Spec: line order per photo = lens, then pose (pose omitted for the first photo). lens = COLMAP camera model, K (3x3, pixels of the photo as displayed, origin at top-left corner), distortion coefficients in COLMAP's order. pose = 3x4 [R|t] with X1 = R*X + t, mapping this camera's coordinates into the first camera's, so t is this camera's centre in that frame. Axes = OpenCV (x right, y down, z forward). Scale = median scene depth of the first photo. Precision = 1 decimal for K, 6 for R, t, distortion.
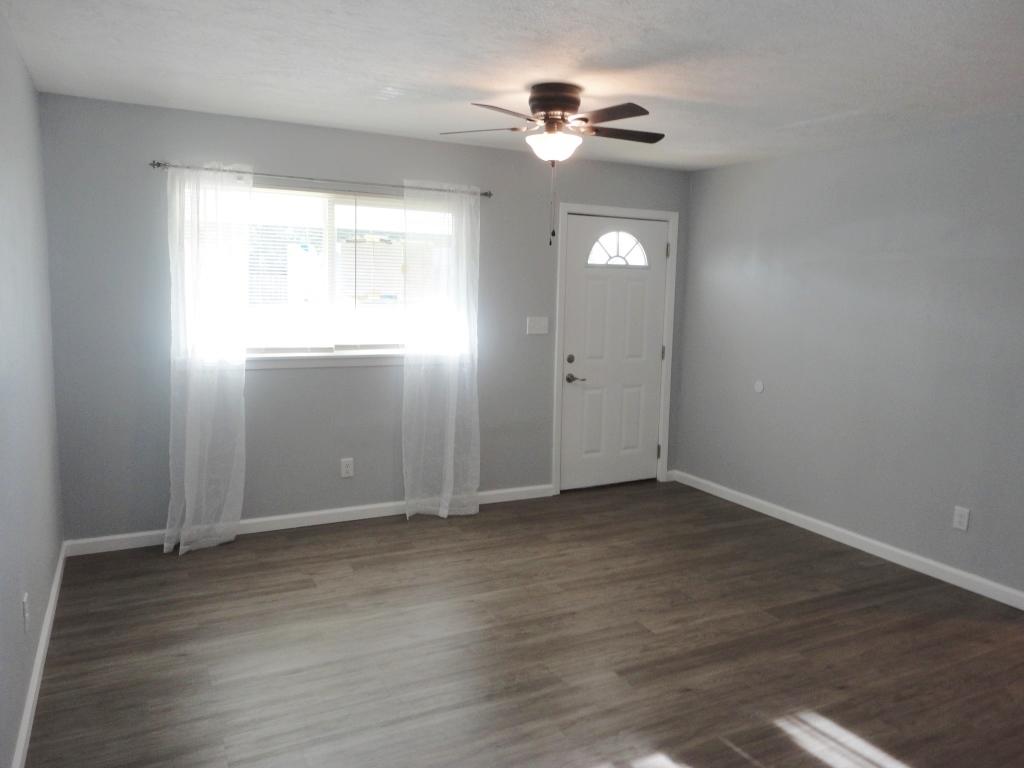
lens RADIAL K [[745.2, 0, 512.5], [0, 745.2, 380.1], [0, 0, 1]] dist [-0.006971, 0.011347]
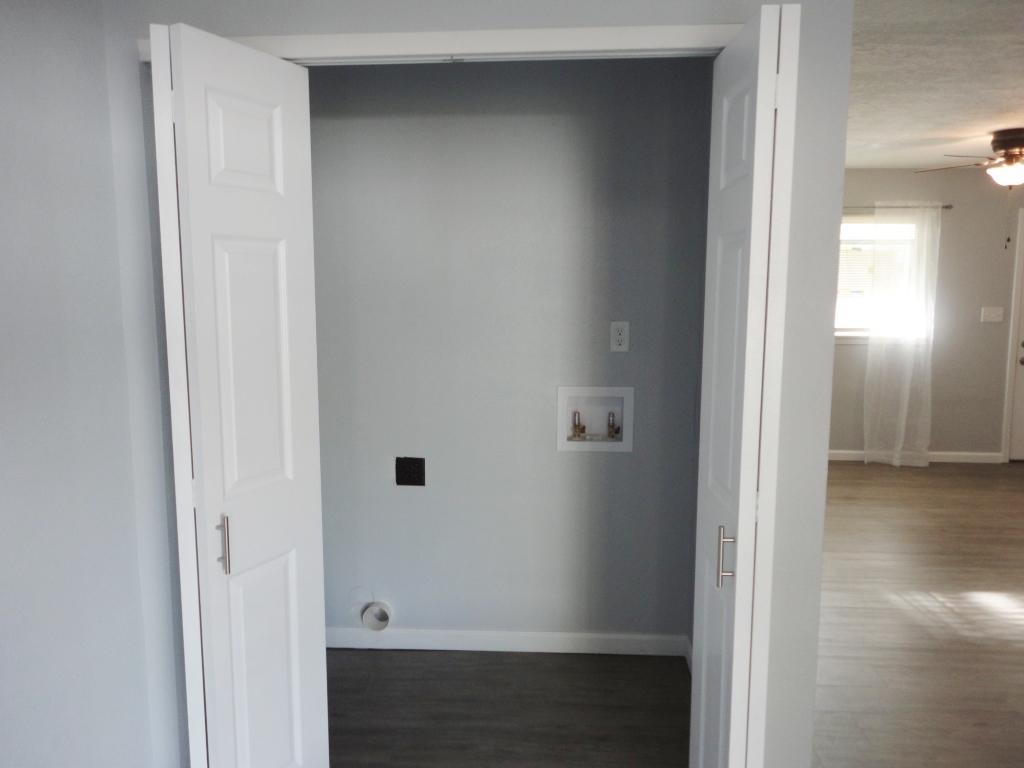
lens RADIAL K [[745.2, 0, 513.0], [0, 745.2, 379.3], [0, 0, 1]] dist [-0.006971, 0.011347]
pose [[0.857731, 0.038161, -0.512681, -0.009138], [-0.039875, 0.999175, 0.007662, 0.055040], [0.512550, 0.013871, 0.858545, -0.424029]]
